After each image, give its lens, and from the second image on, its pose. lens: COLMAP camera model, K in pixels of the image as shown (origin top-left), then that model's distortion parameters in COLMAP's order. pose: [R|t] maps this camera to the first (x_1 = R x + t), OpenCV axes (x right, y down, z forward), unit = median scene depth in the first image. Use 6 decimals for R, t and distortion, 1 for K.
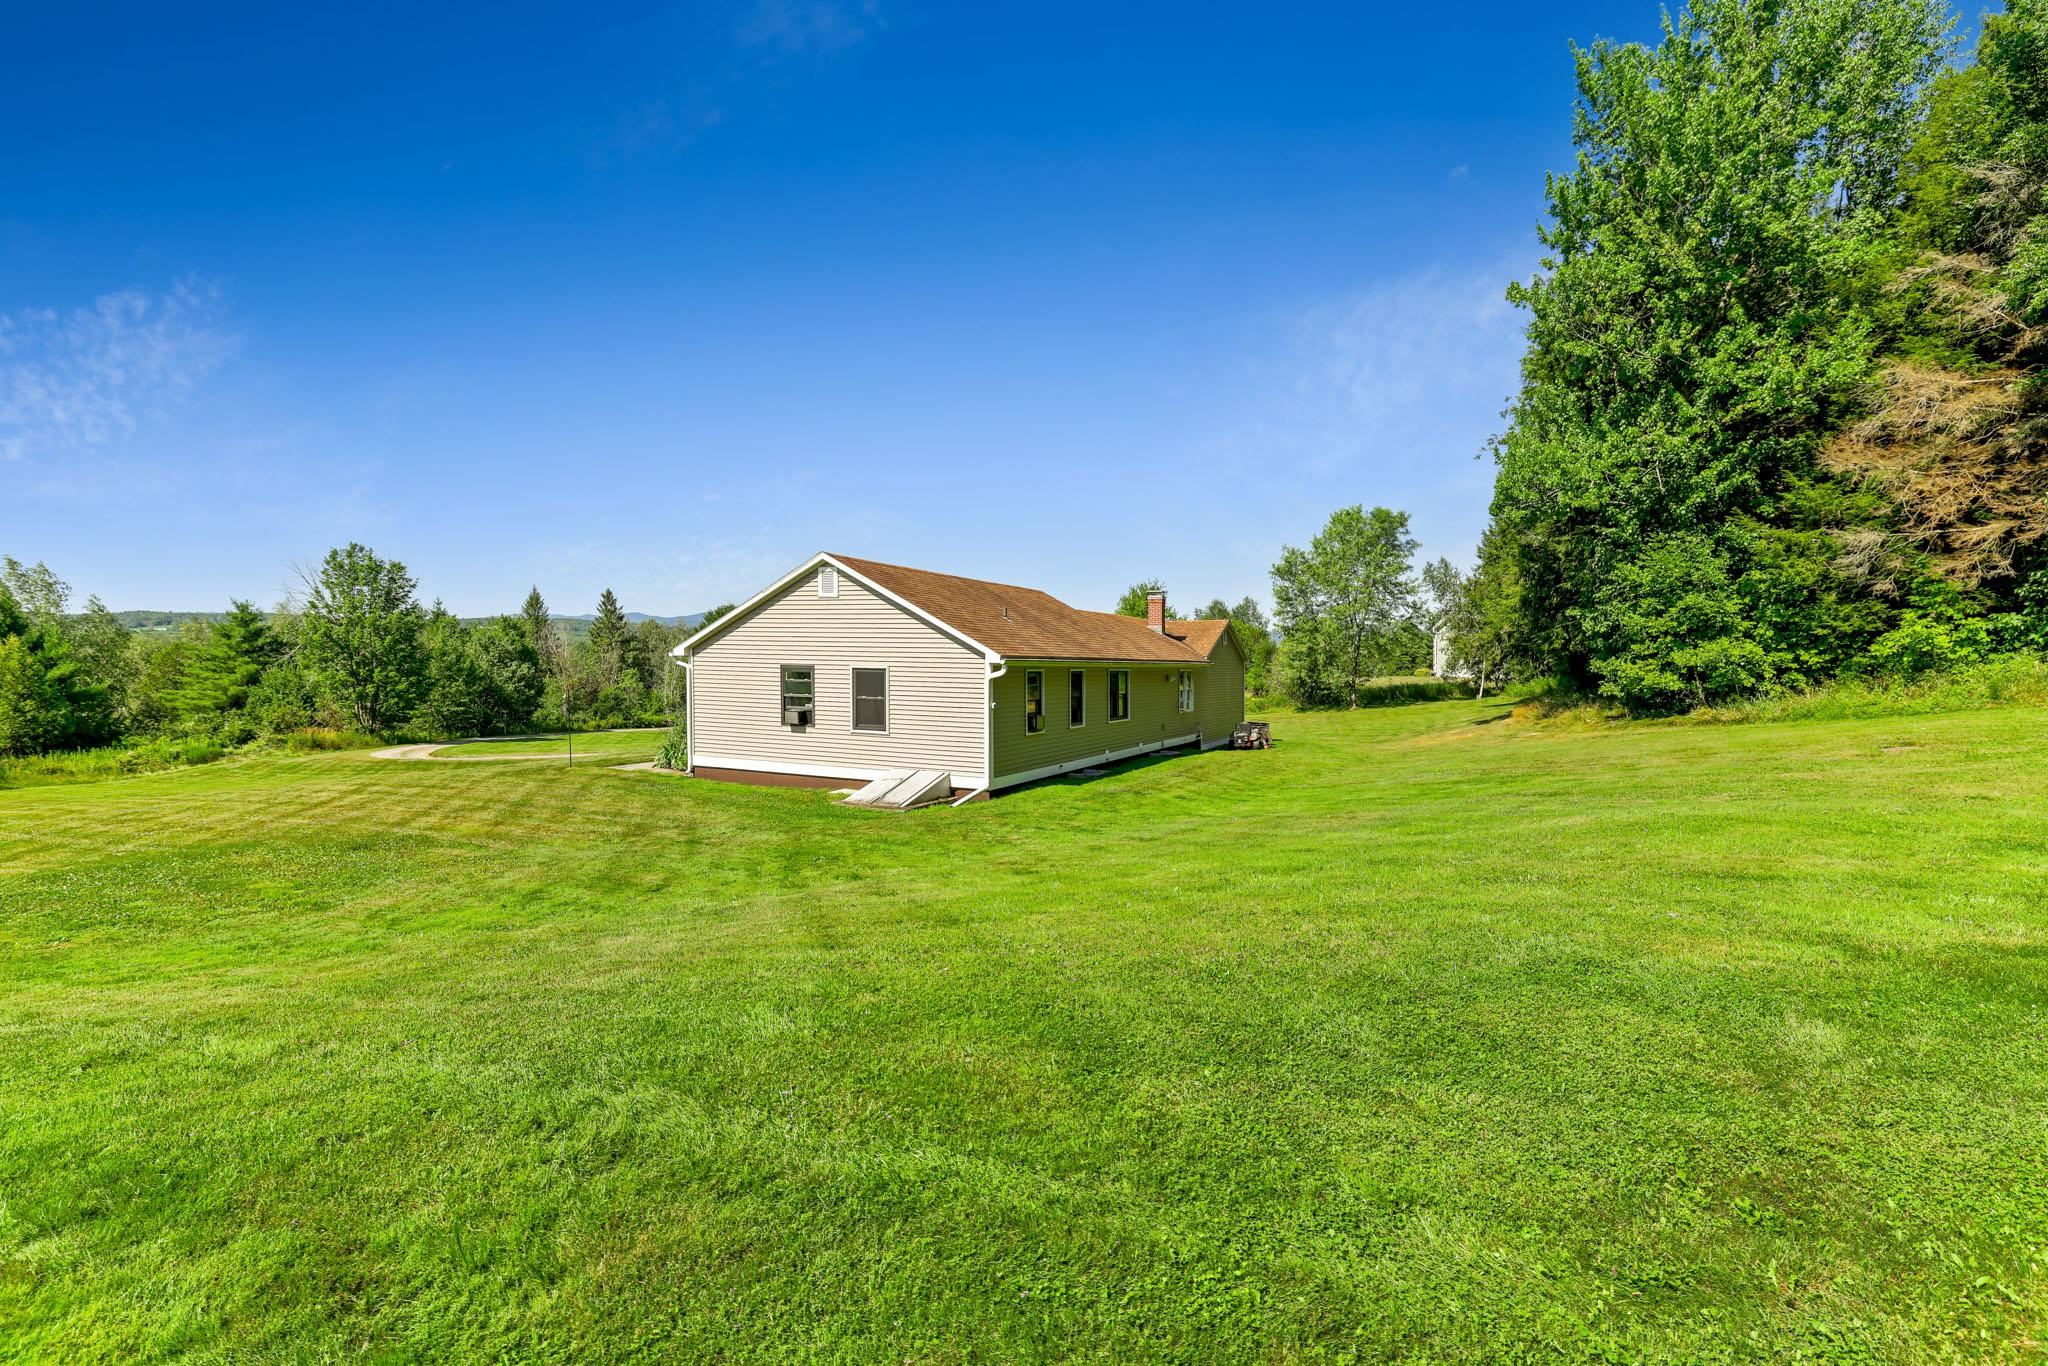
lens RADIAL K [[997.1, 0, 1026.0], [0, 997.1, 683.7], [0, 0, 1]] dist [0.001601, 0.000156]
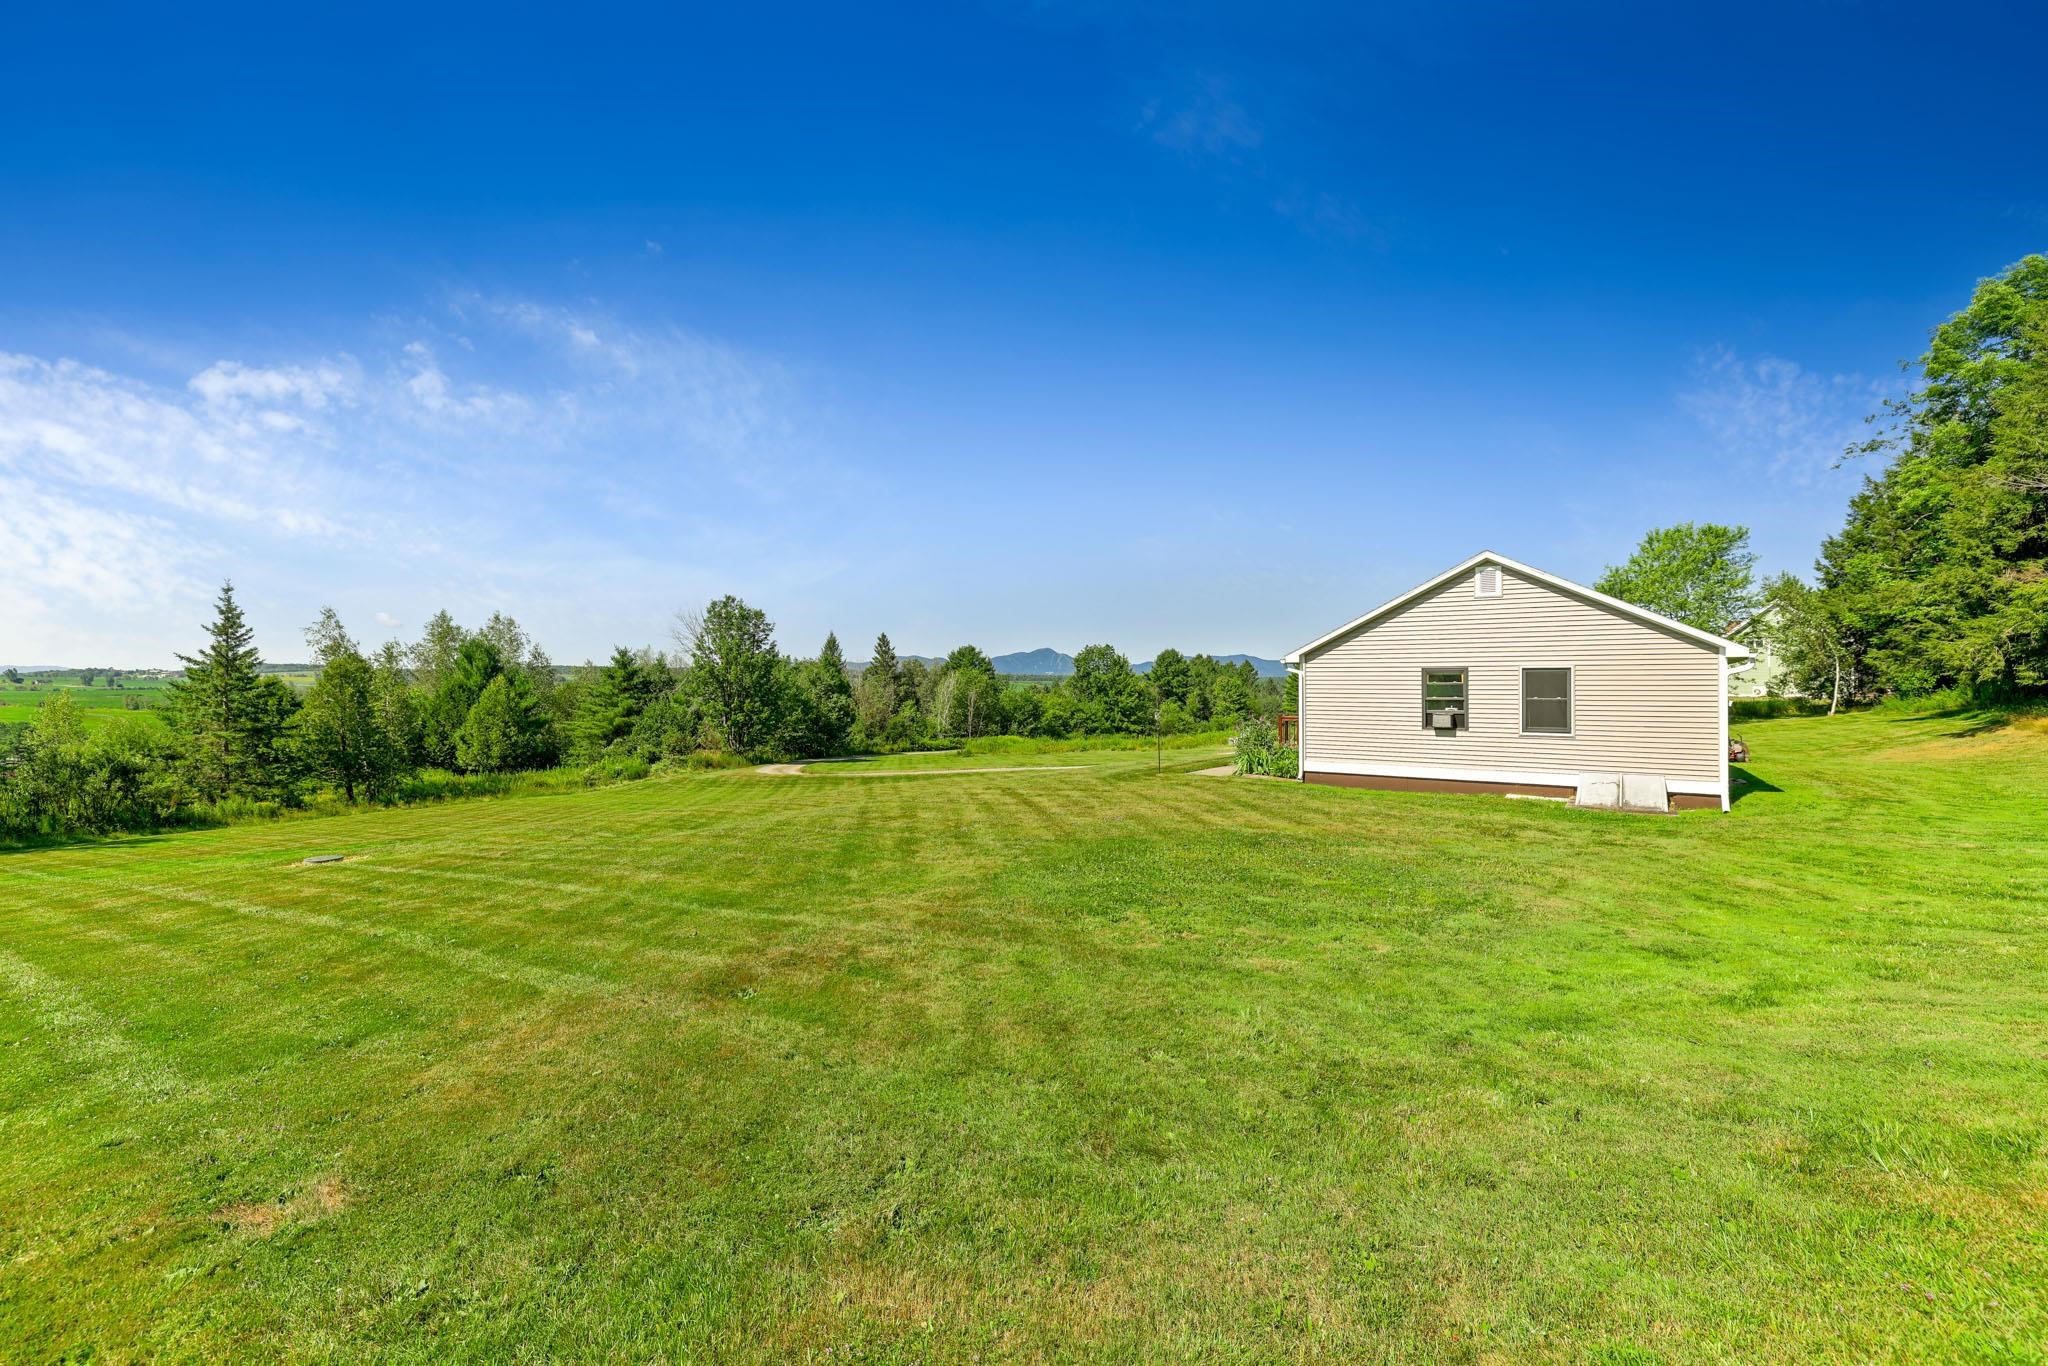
lens RADIAL K [[882.7, 0, 1029.8], [0, 882.7, 686.0], [0, 0, 1]] dist [0.001054, -0.000009]
pose [[0.986030, -0.015719, -0.165822, -0.144114], [0.010229, 0.999373, -0.033906, 0.007238], [0.166251, 0.031736, 0.985573, 0.021973]]
